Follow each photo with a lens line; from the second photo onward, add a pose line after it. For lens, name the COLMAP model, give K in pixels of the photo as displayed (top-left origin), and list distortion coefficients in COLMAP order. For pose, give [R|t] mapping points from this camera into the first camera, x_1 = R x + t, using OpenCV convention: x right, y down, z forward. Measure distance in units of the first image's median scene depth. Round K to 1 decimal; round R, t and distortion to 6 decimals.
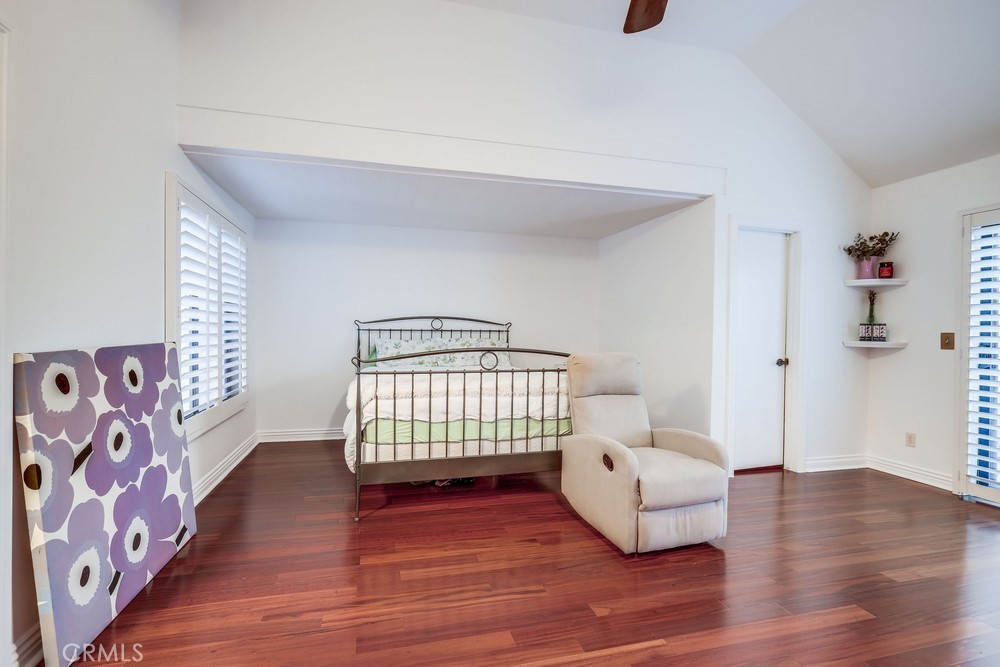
lens RADIAL K [[443.8, 0, 493.1], [0, 443.8, 331.4], [0, 0, 1]] dist [-0.001645, 0.000654]
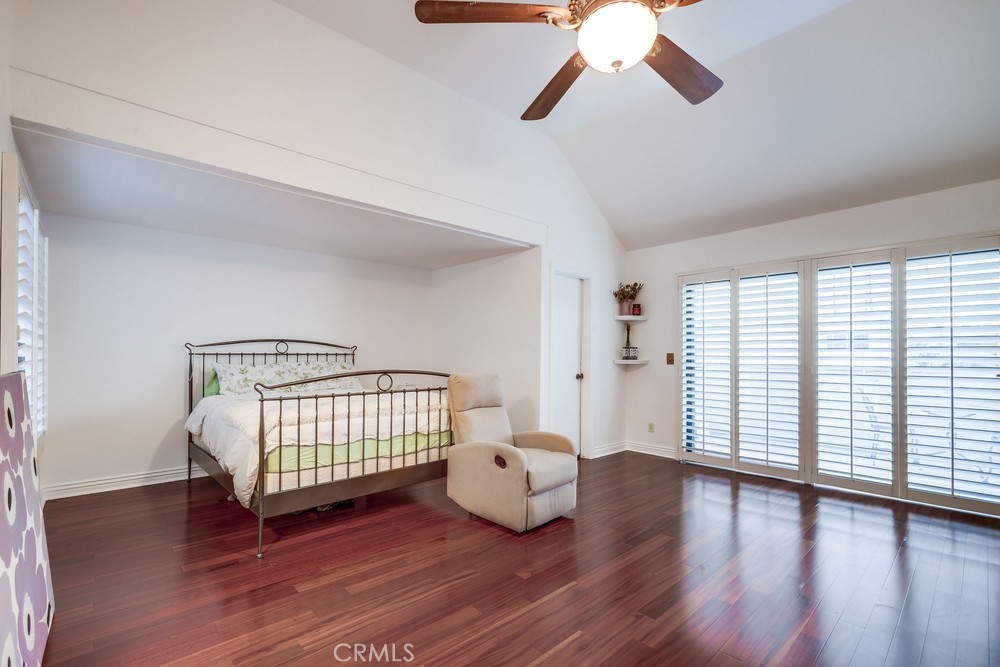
lens RADIAL K [[427.1, 0, 498.4], [0, 427.1, 347.2], [0, 0, 1]] dist [0.000765, 0.000488]
pose [[0.891698, 0.000185, 0.452630, -0.230472], [0.007051, 0.999873, -0.014300, -0.001647], [-0.452575, 0.015942, 0.891584, -0.038731]]
